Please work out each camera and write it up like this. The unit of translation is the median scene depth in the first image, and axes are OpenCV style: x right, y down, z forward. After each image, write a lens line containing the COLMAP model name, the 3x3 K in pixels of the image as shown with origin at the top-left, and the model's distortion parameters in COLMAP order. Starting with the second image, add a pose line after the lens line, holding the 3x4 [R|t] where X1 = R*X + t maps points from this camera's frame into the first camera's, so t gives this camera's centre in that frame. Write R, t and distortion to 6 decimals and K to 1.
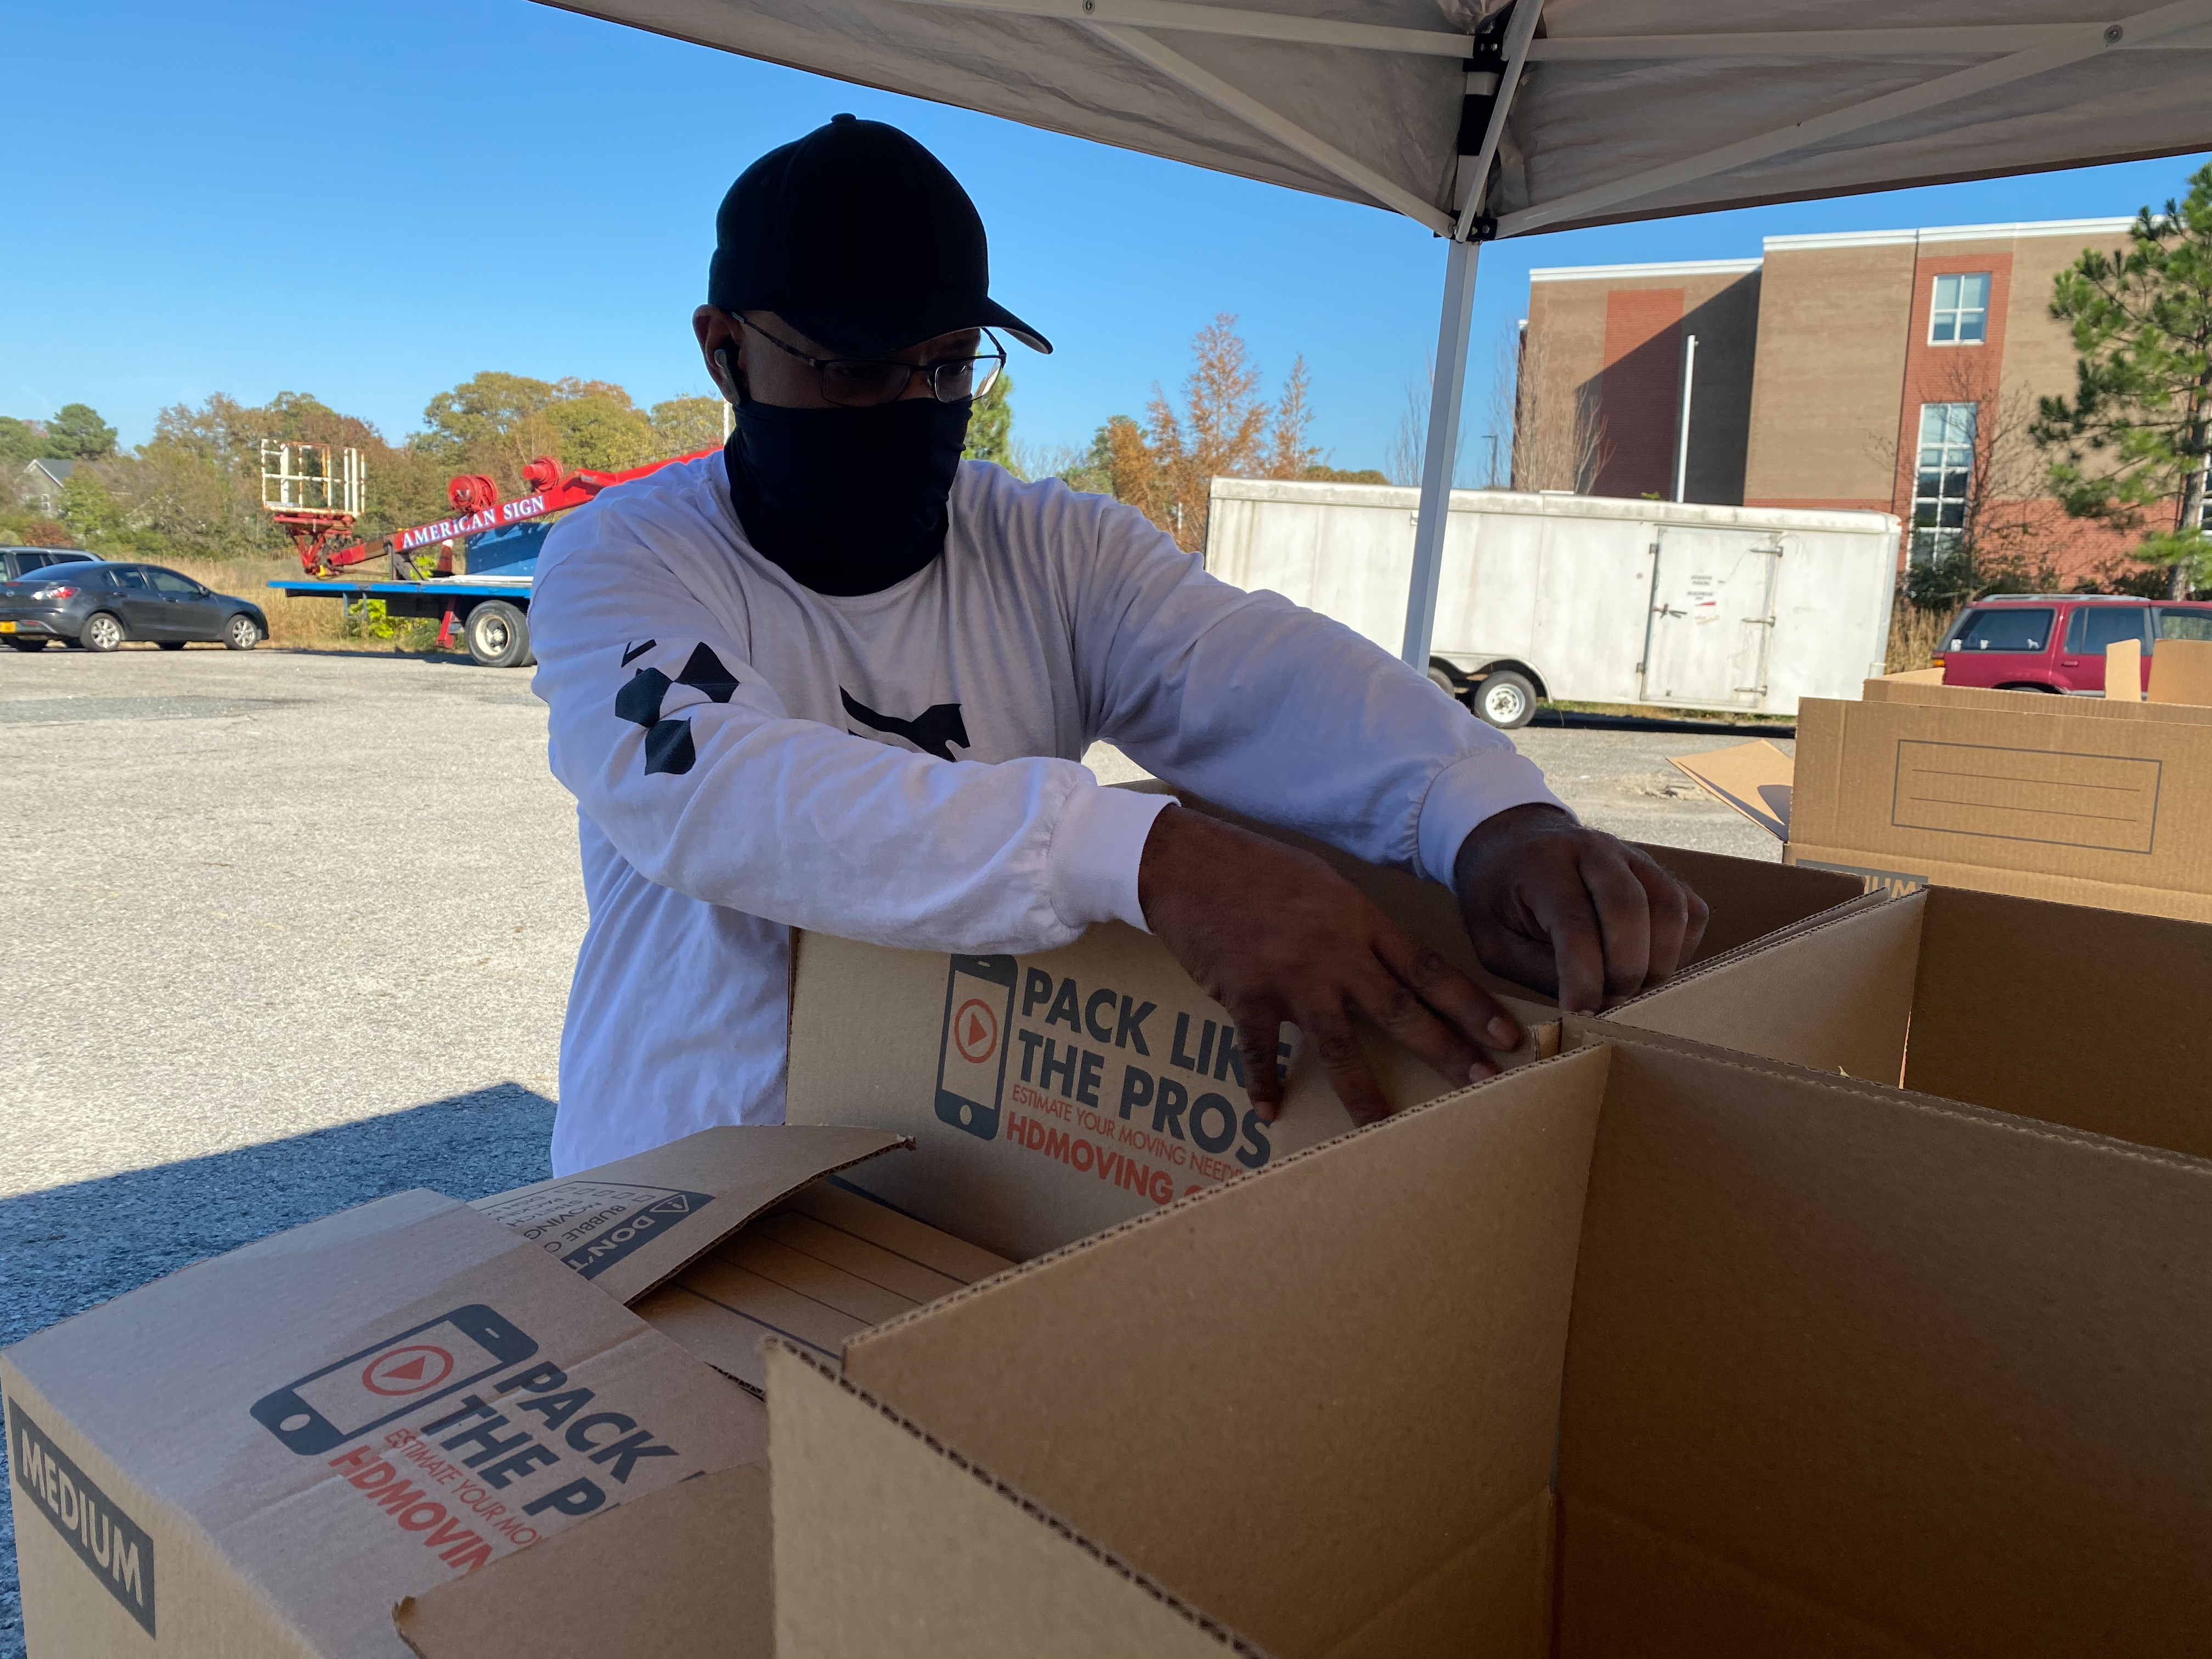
lens RADIAL K [[1691.2, 0, 1113.7], [0, 1691.2, 829.2], [0, 0, 1]] dist [0.026100, -0.027847]
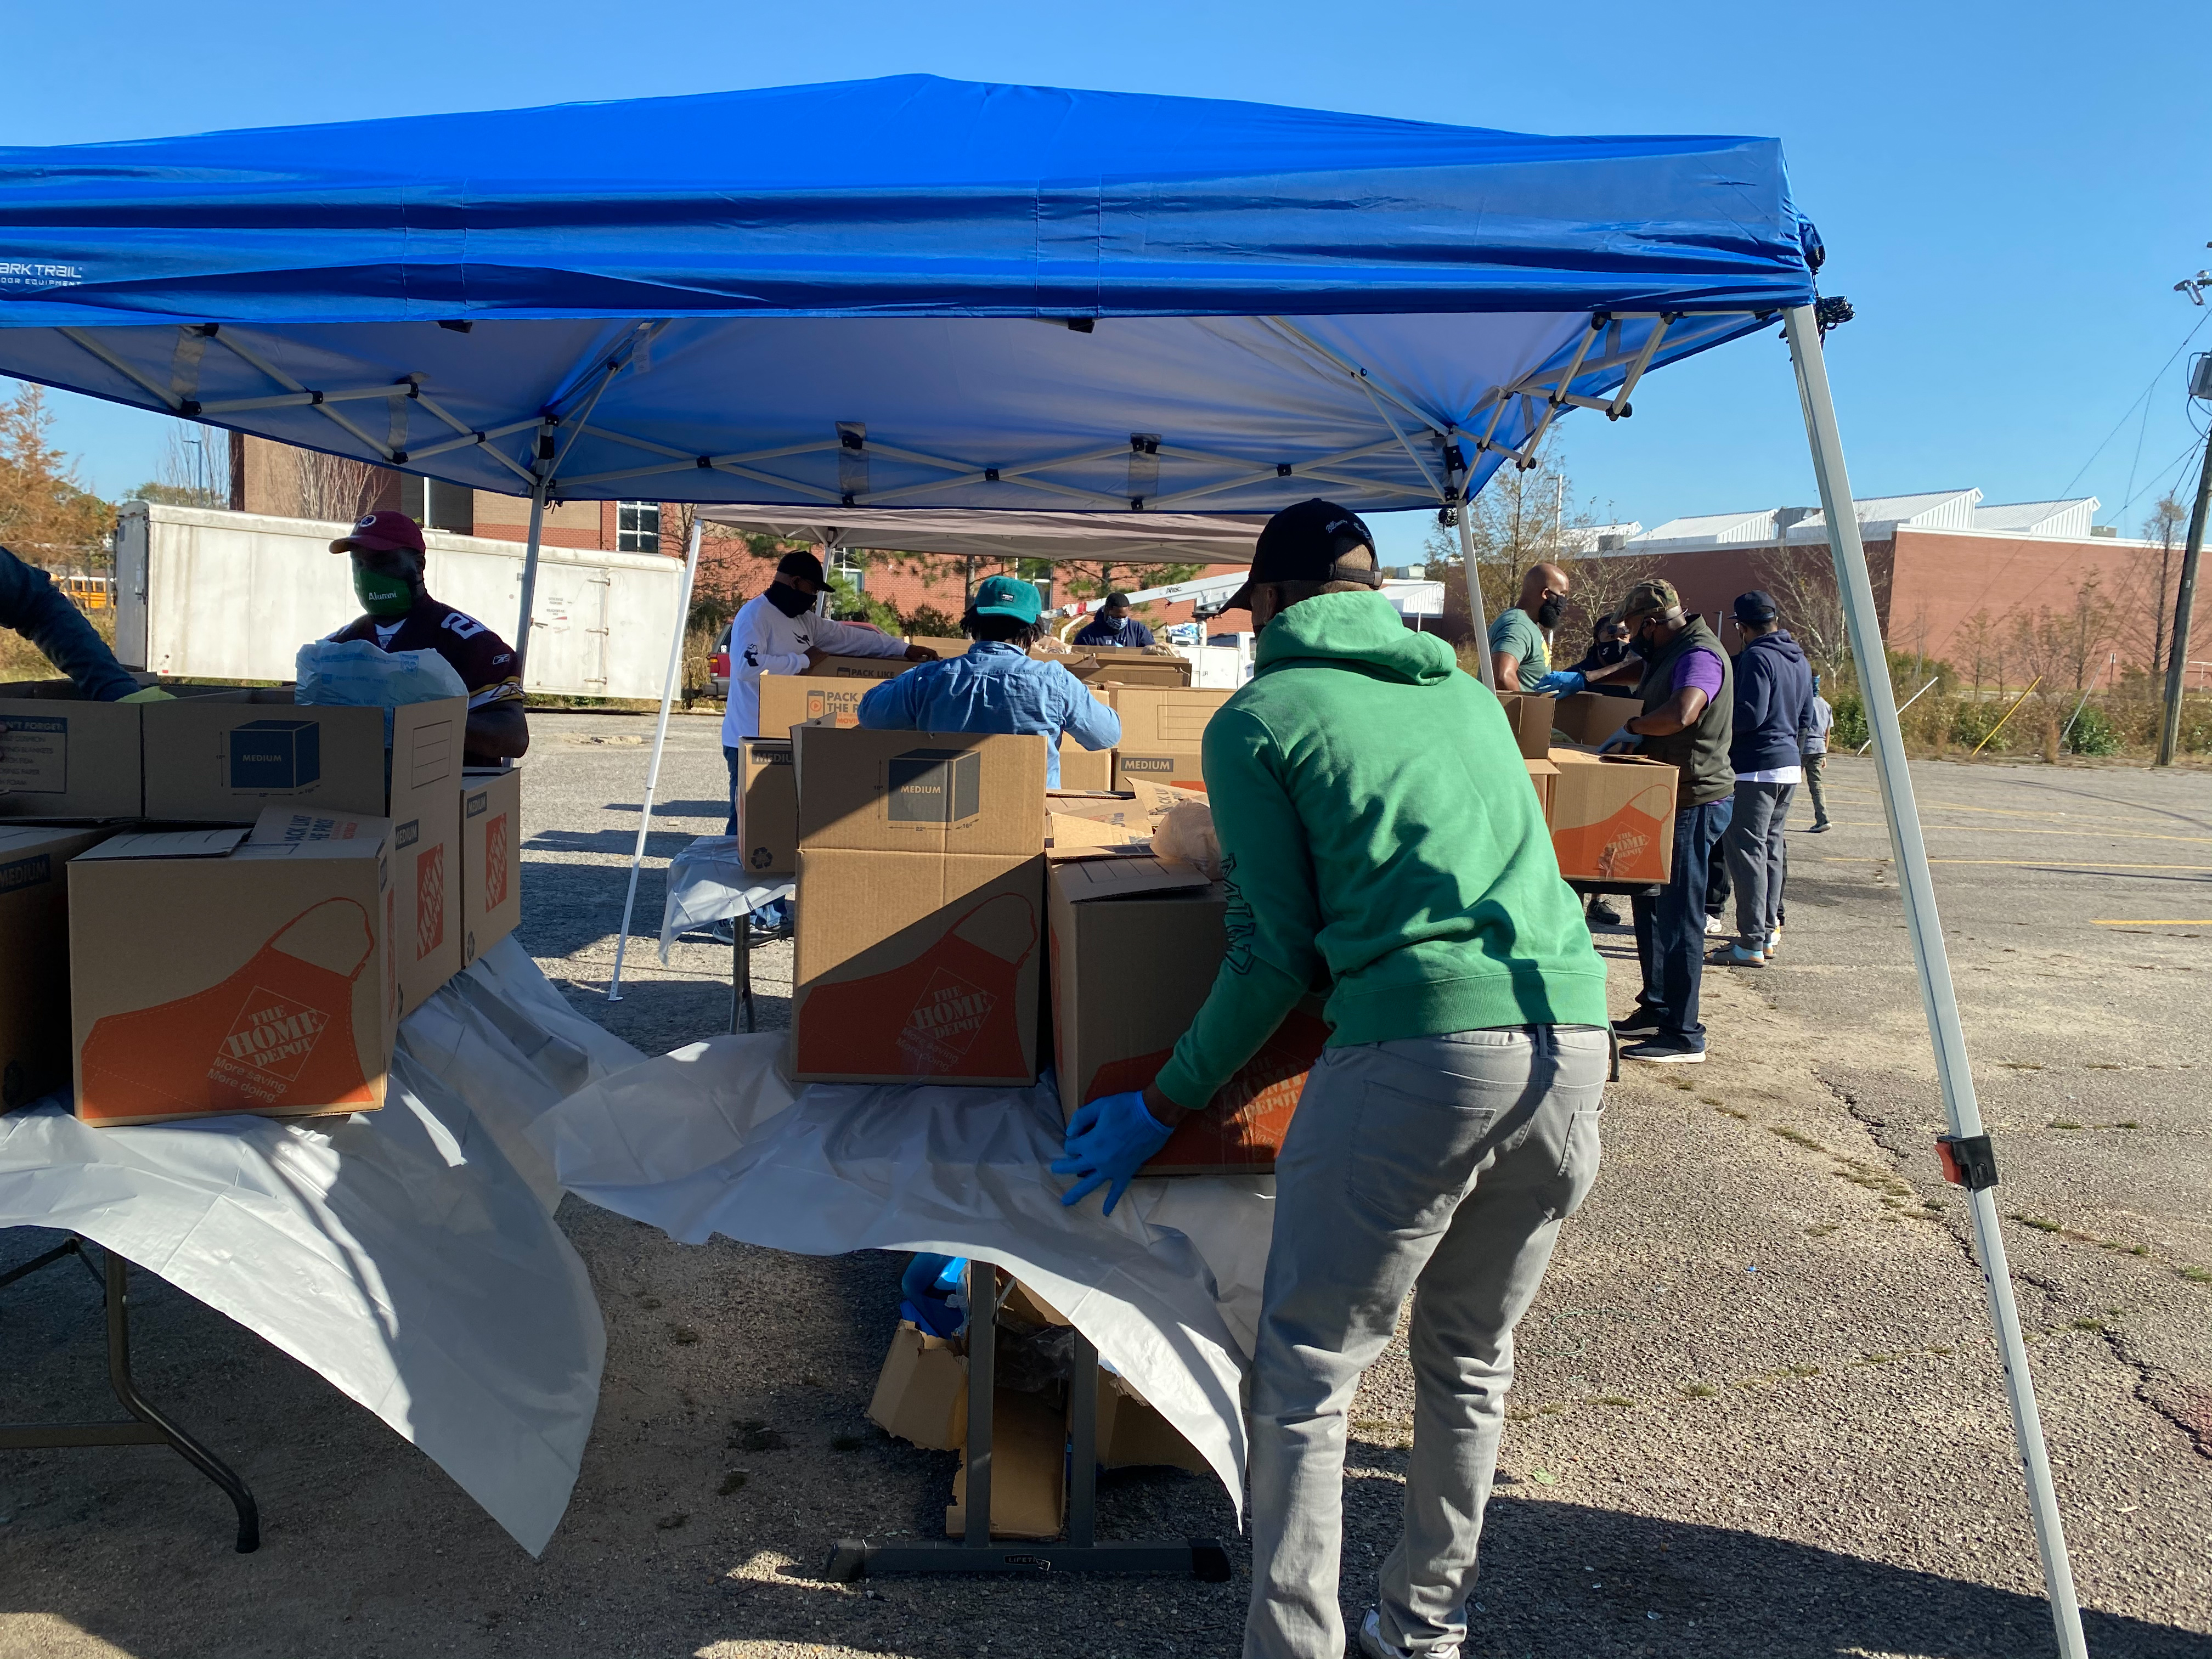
lens RADIAL K [[1691.2, 0, 1089.2], [0, 1691.2, 814.4], [0, 0, 1]] dist [0.026100, -0.027847]
pose [[0.748490, -0.063868, 0.660063, -0.134114], [0.074276, 0.997162, 0.012258, 0.022232], [-0.658973, 0.039852, 0.751110, -0.167632]]
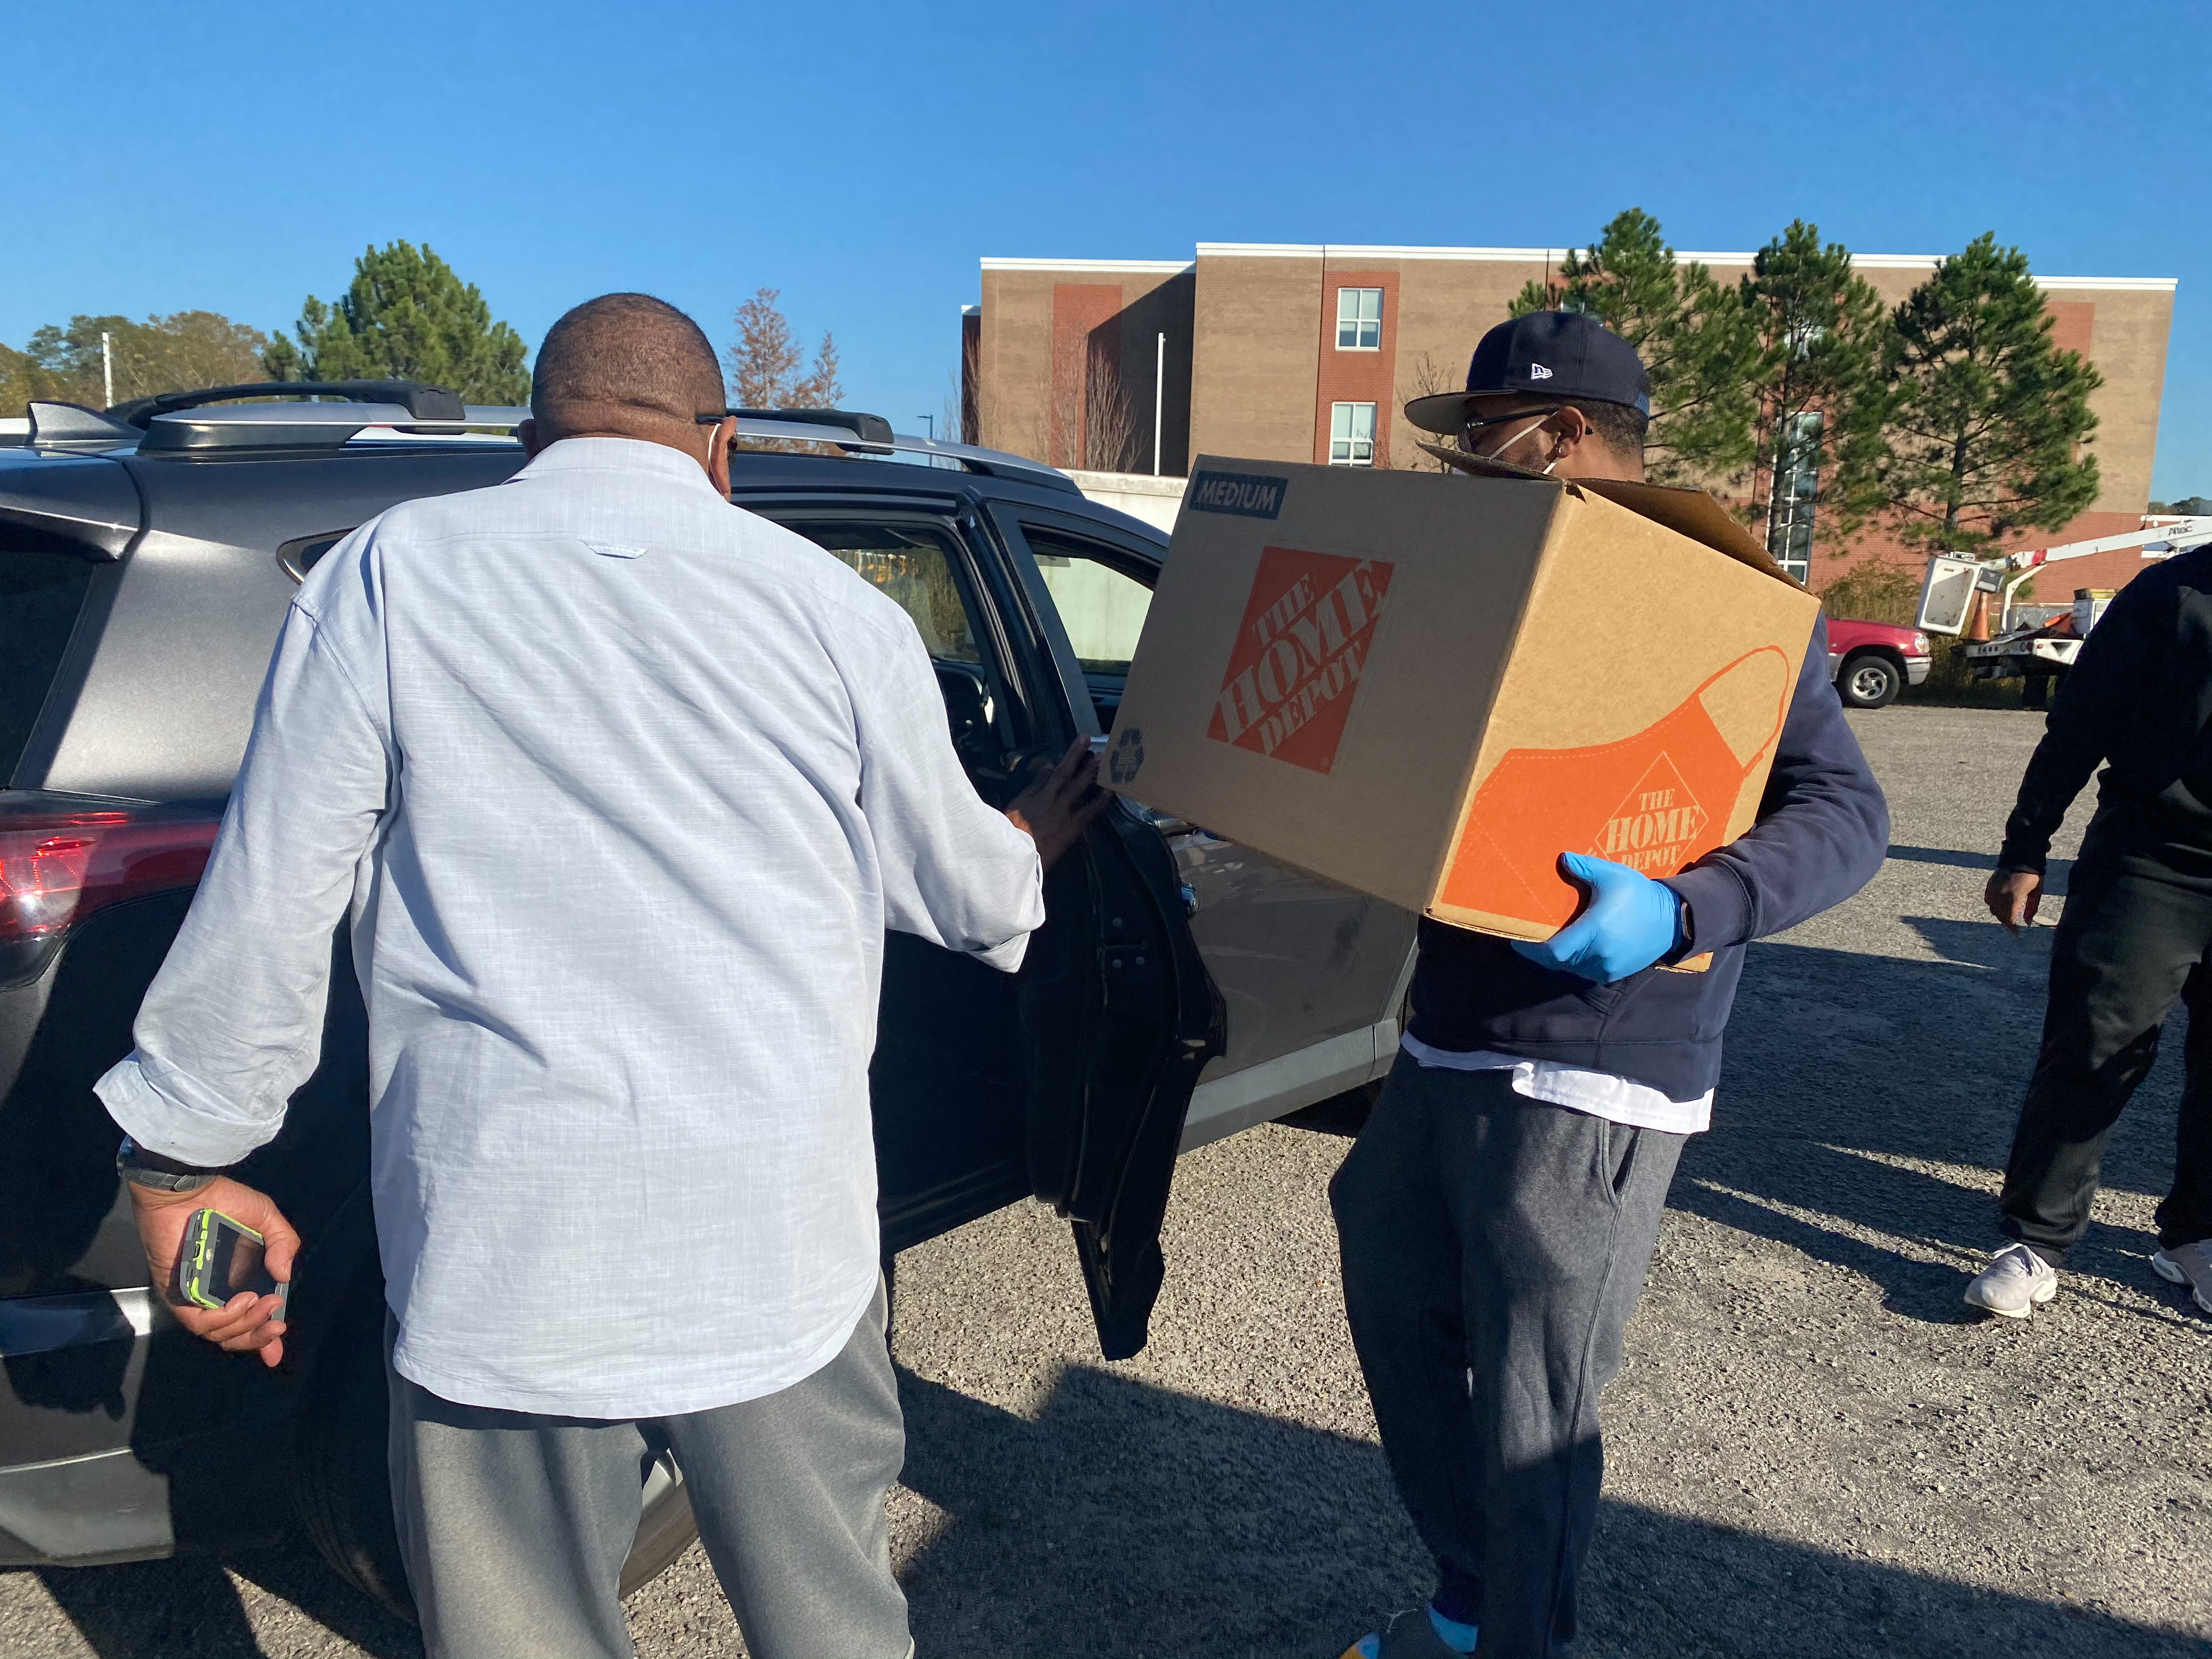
lens RADIAL K [[1691.2, 0, 1090.8], [0, 1691.2, 850.8], [0, 0, 1]] dist [0.026100, -0.027847]
pose [[0.935608, -0.056919, 0.348422, -0.155723], [0.047152, 0.998222, 0.036457, -0.000115], [-0.349878, -0.017681, 0.936629, -0.013792]]
